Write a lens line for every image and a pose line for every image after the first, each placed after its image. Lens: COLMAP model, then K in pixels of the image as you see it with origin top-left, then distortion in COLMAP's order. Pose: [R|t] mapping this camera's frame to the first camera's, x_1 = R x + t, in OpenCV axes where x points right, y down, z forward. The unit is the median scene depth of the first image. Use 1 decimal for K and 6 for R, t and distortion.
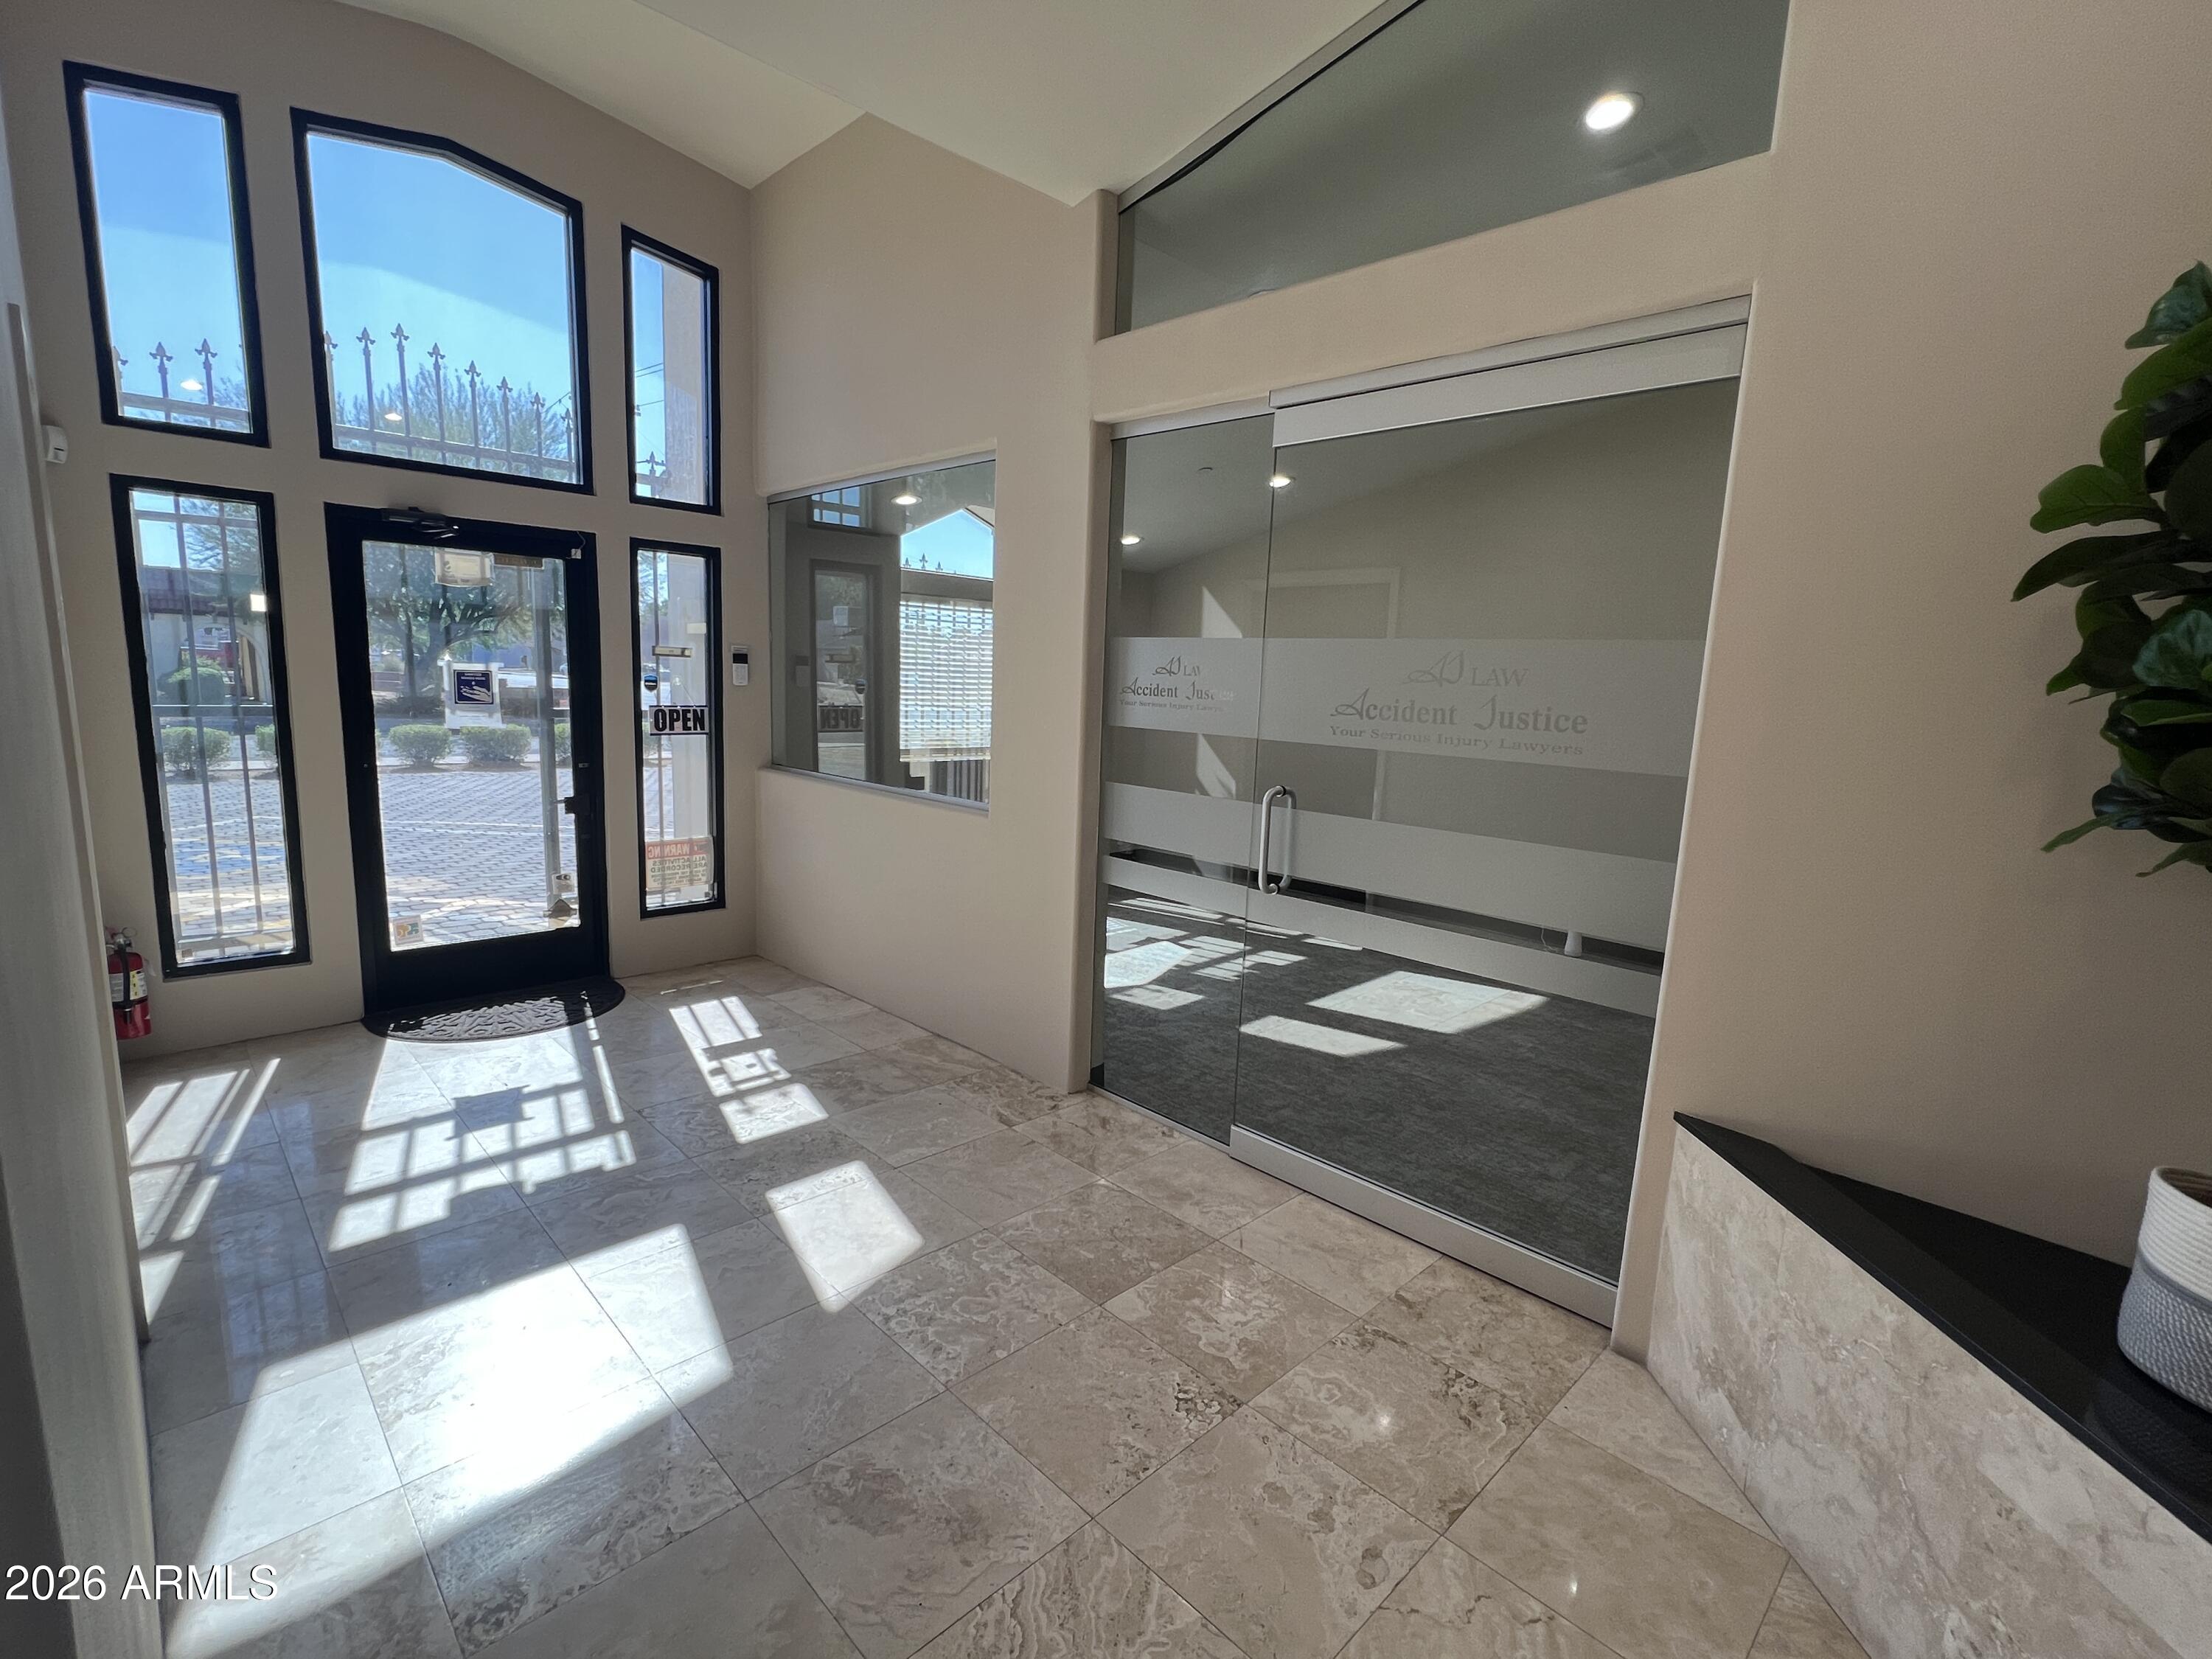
lens RADIAL K [[1026.8, 0, 1091.5], [0, 1026.8, 838.4], [0, 0, 1]] dist [-0.008738, 0.003519]
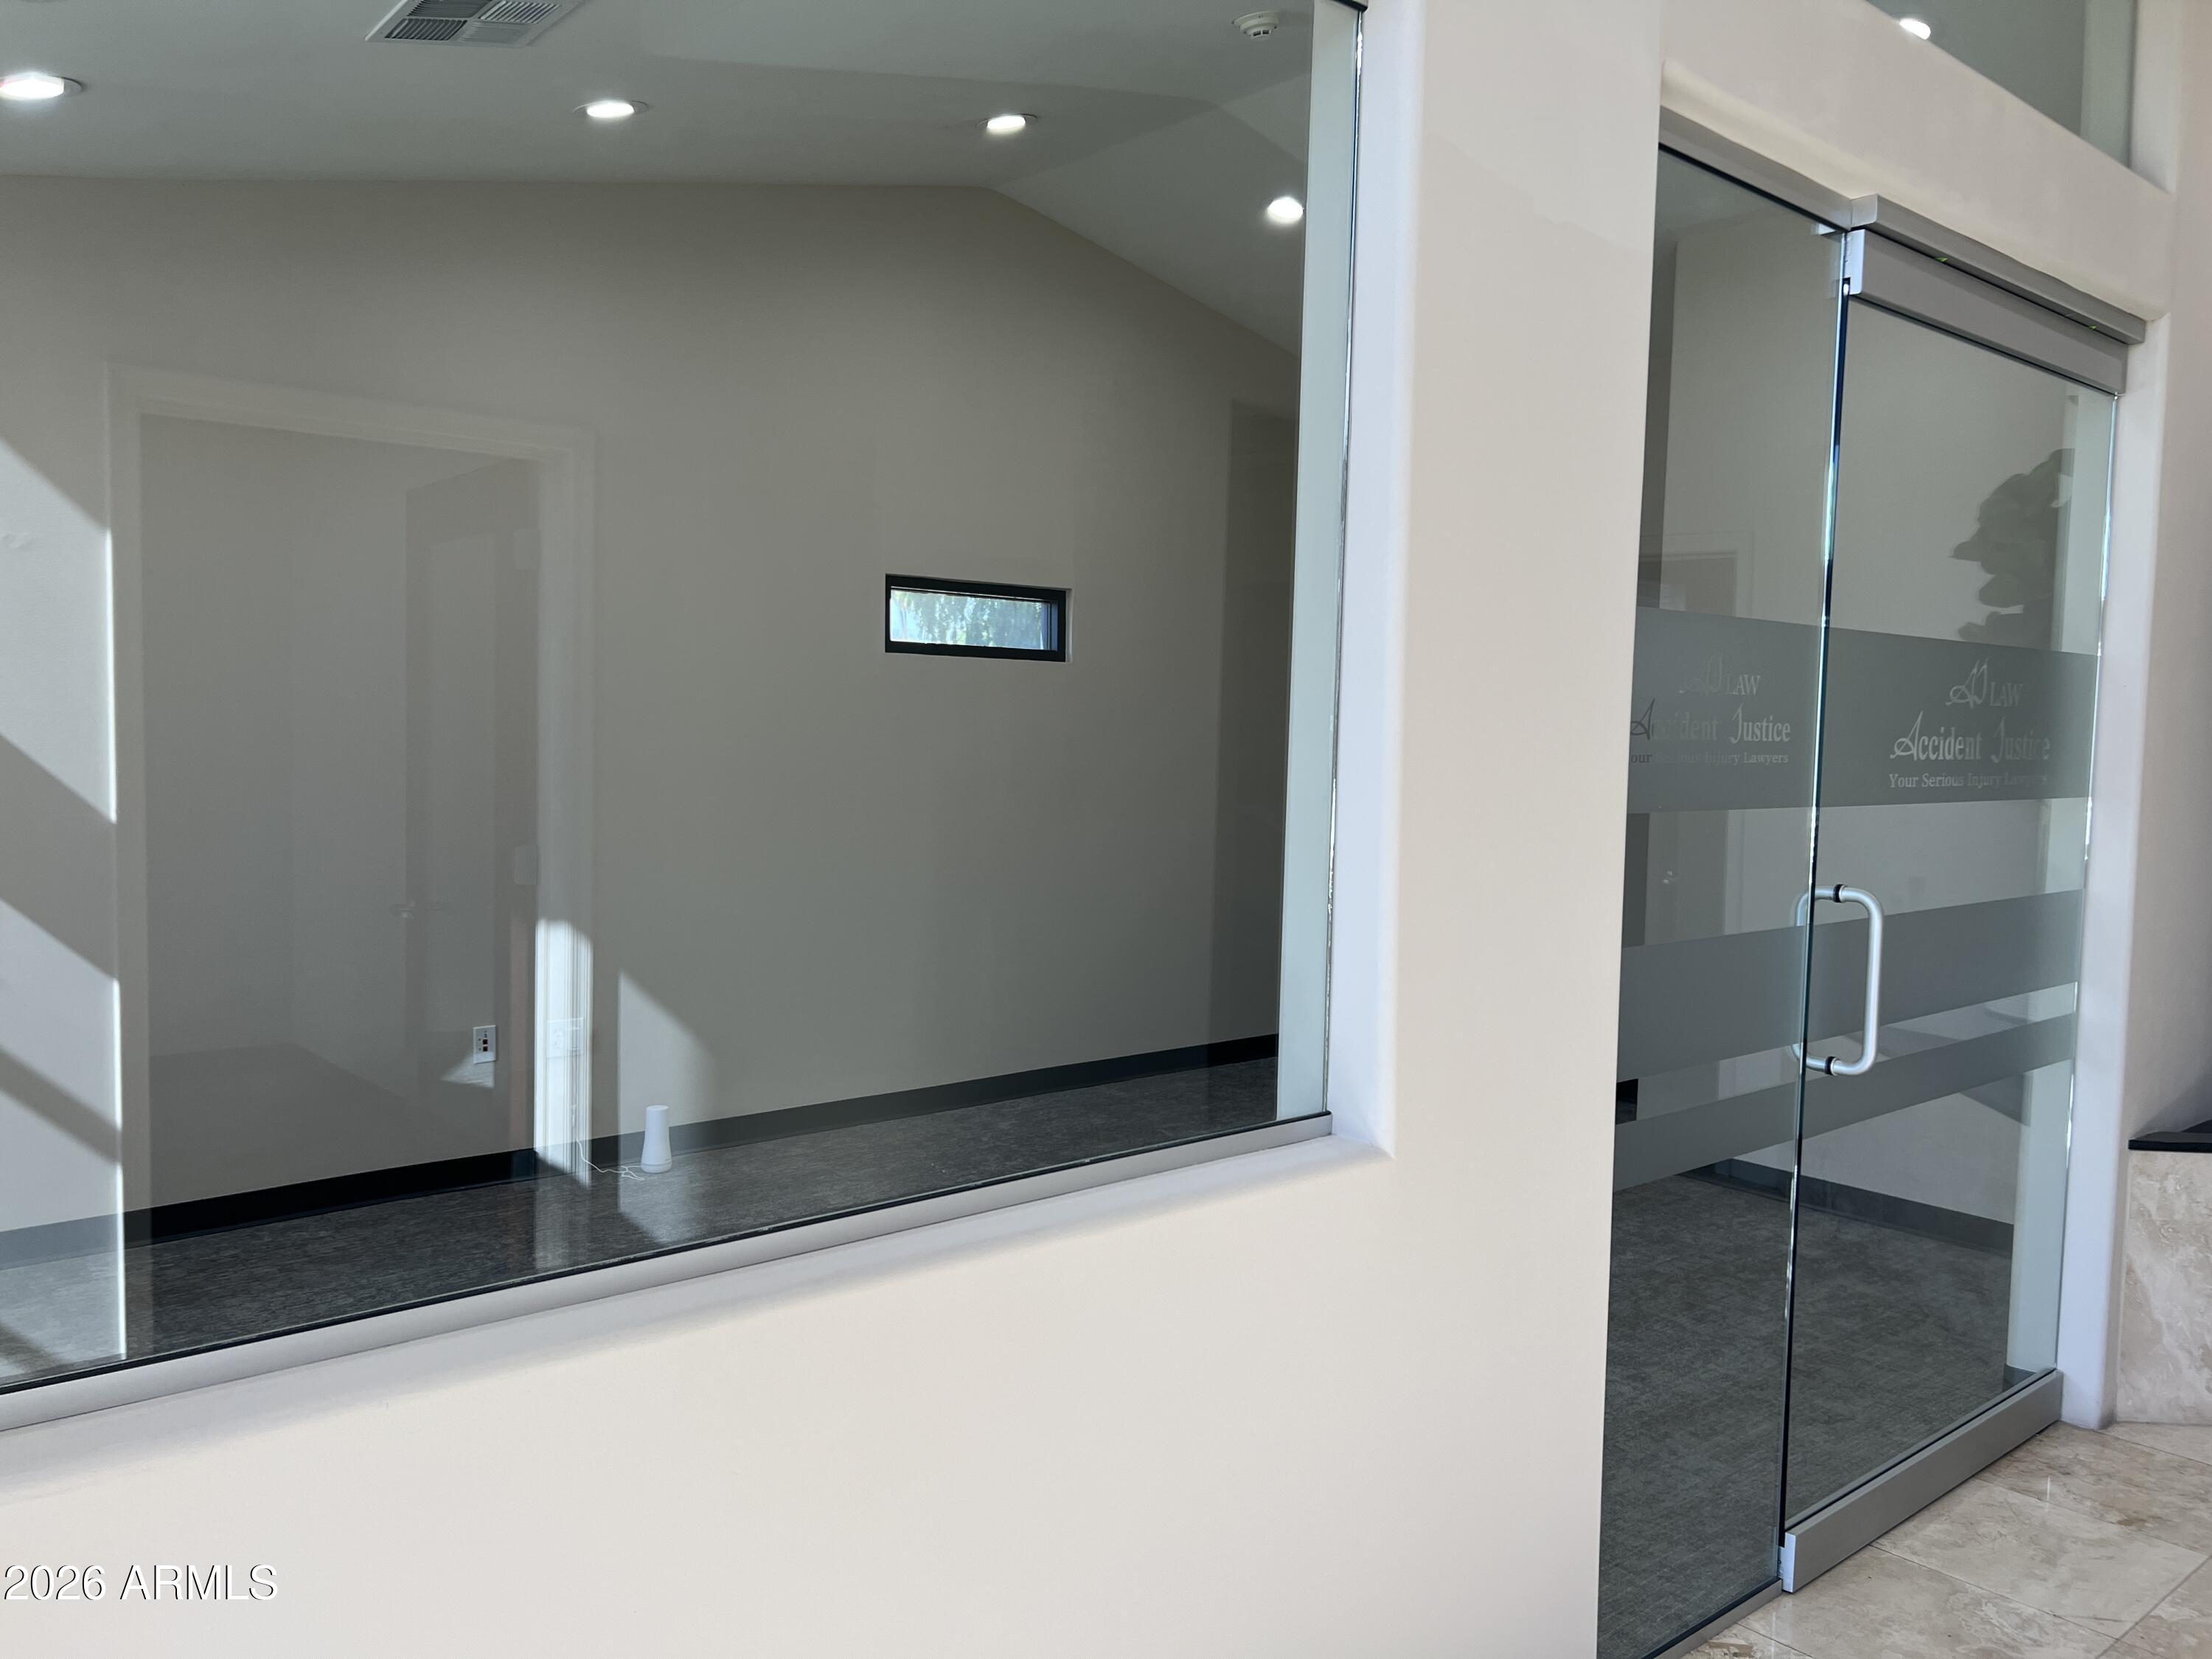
lens RADIAL K [[1680.8, 0, 1109.5], [0, 1680.8, 821.2], [0, 0, 1]] dist [0.064671, -0.055633]
pose [[0.044553, -0.100074, 0.993982, -1.211292], [0.137346, 0.986136, 0.093128, -0.364589], [-0.989521, 0.132370, 0.057680, 2.080424]]
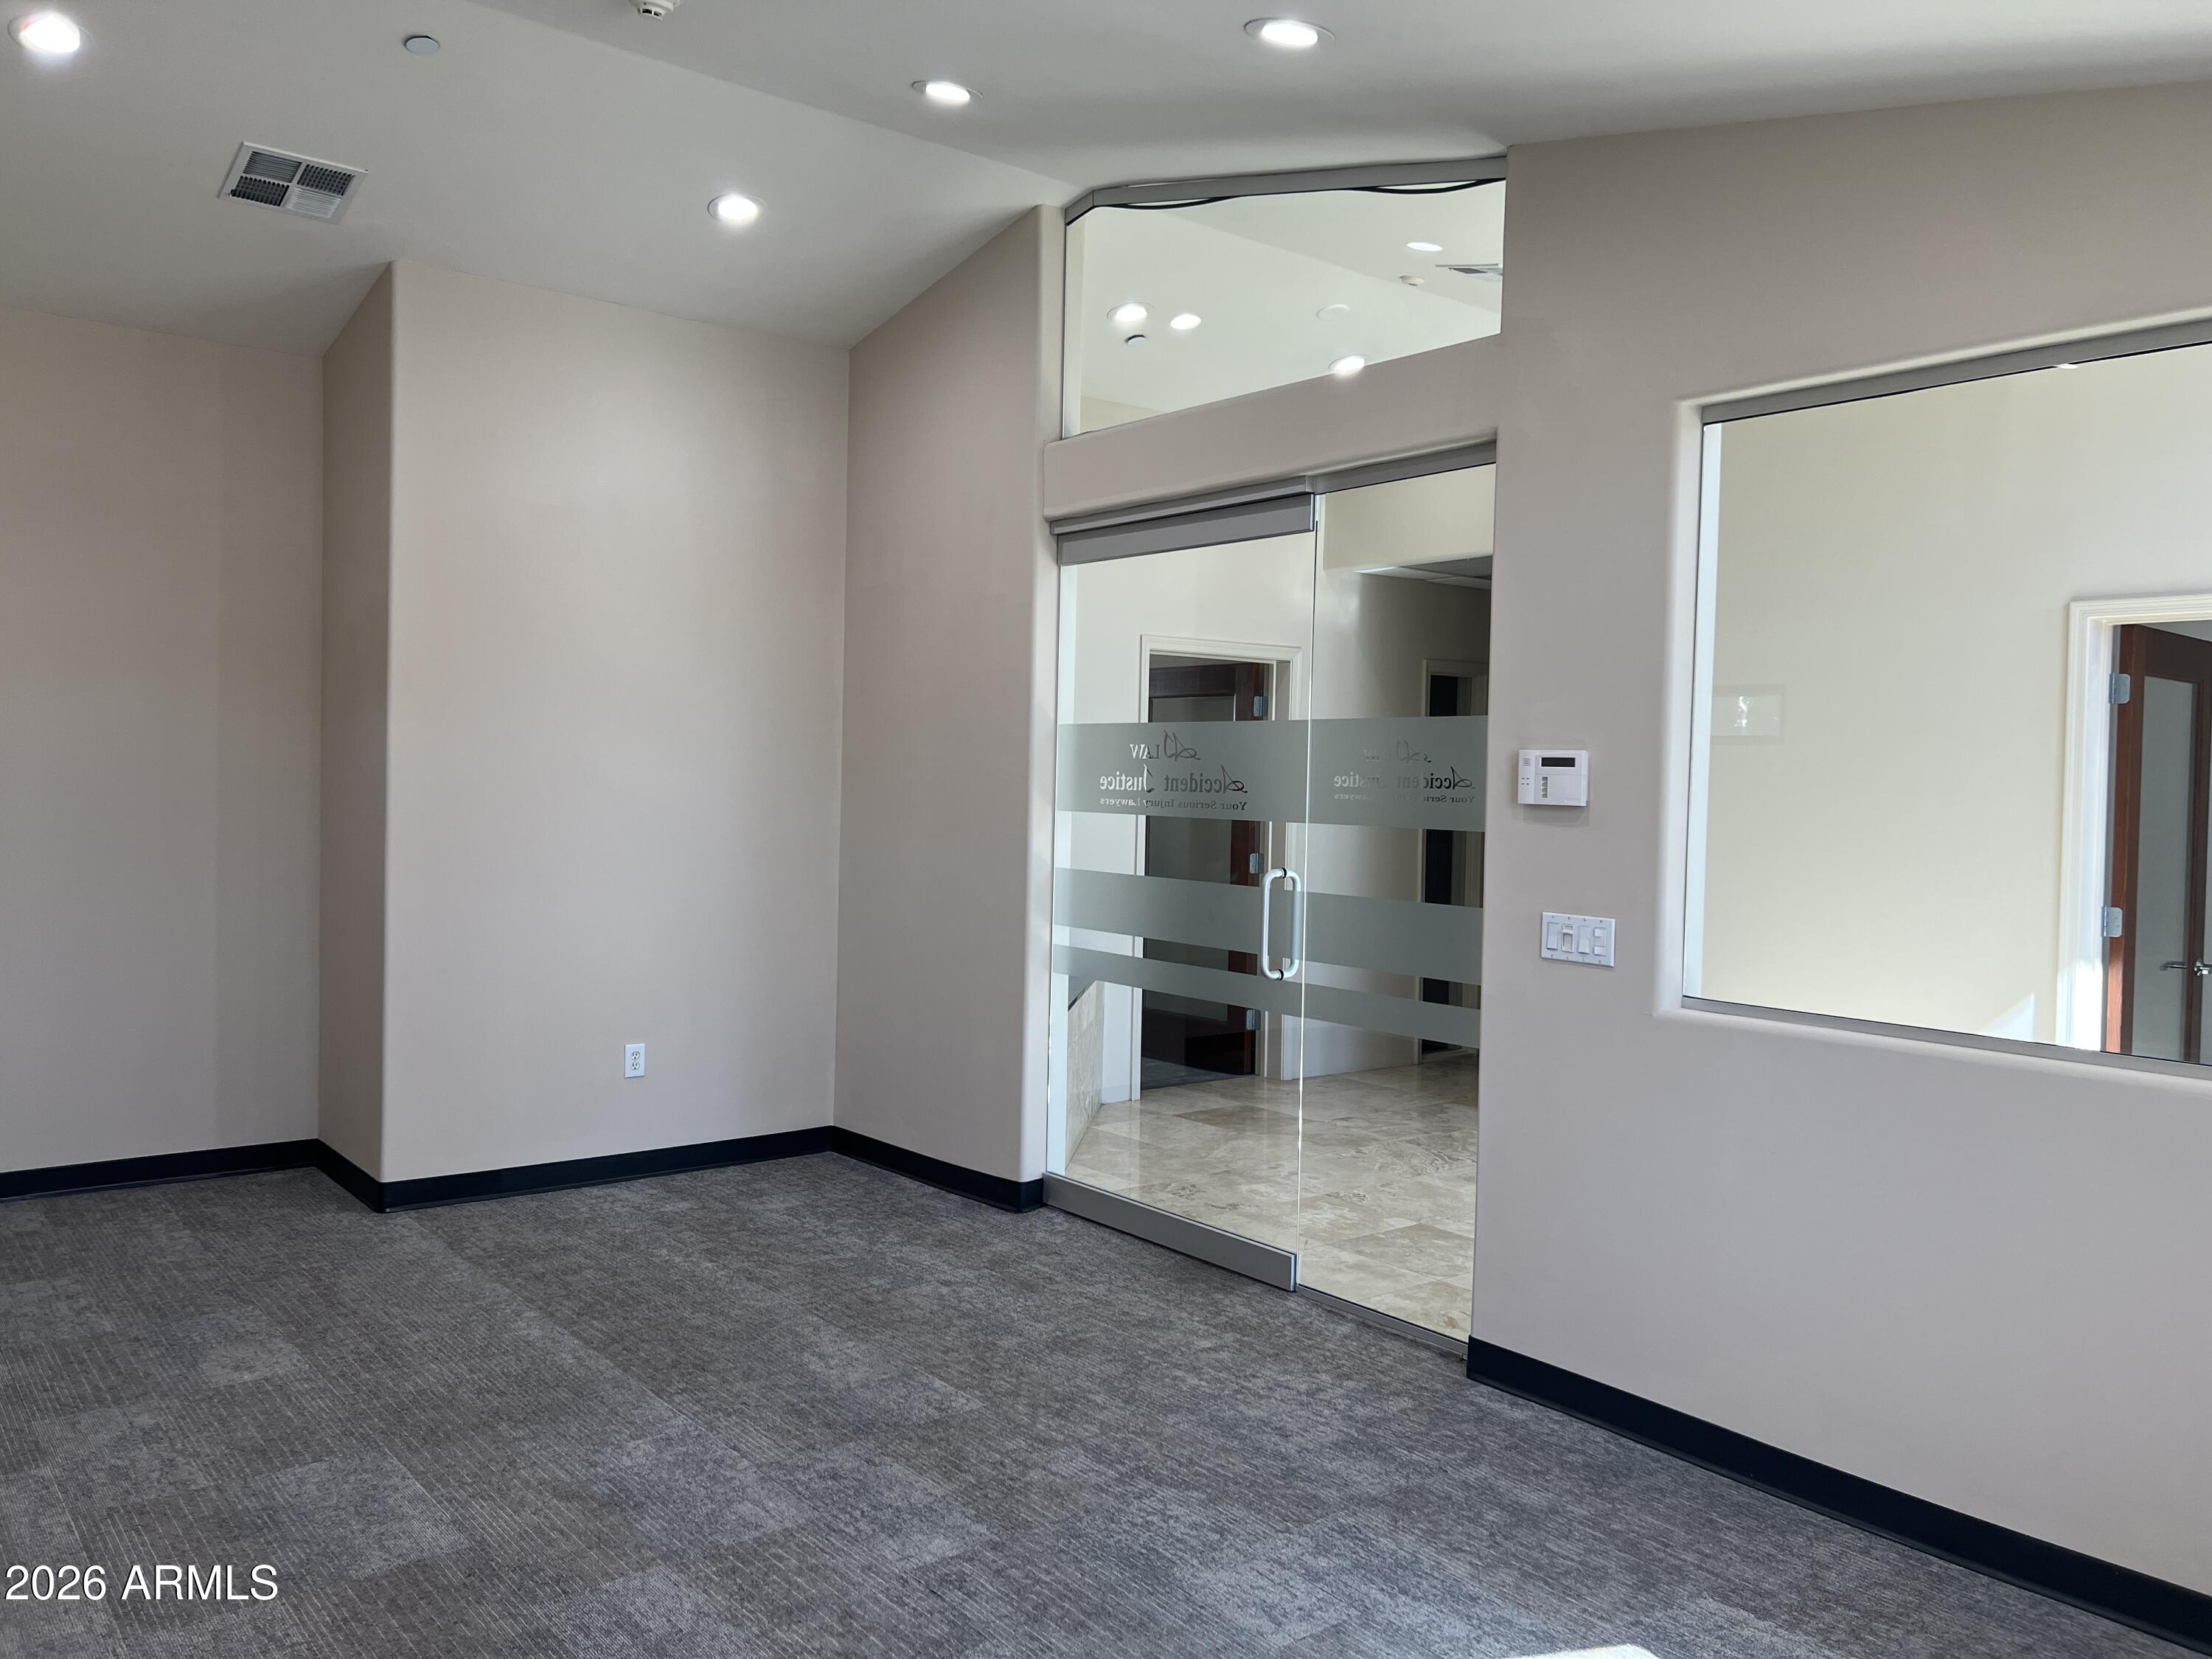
lens RADIAL K [[1680.8, 0, 1084.6], [0, 1680.8, 827.7], [0, 0, 1]] dist [0.064671, -0.055633]
pose [[-0.993355, -0.064076, 0.095602, 0.344528], [-0.044735, 0.980330, 0.192229, -0.602503], [-0.106039, 0.186675, -0.976682, 3.973310]]
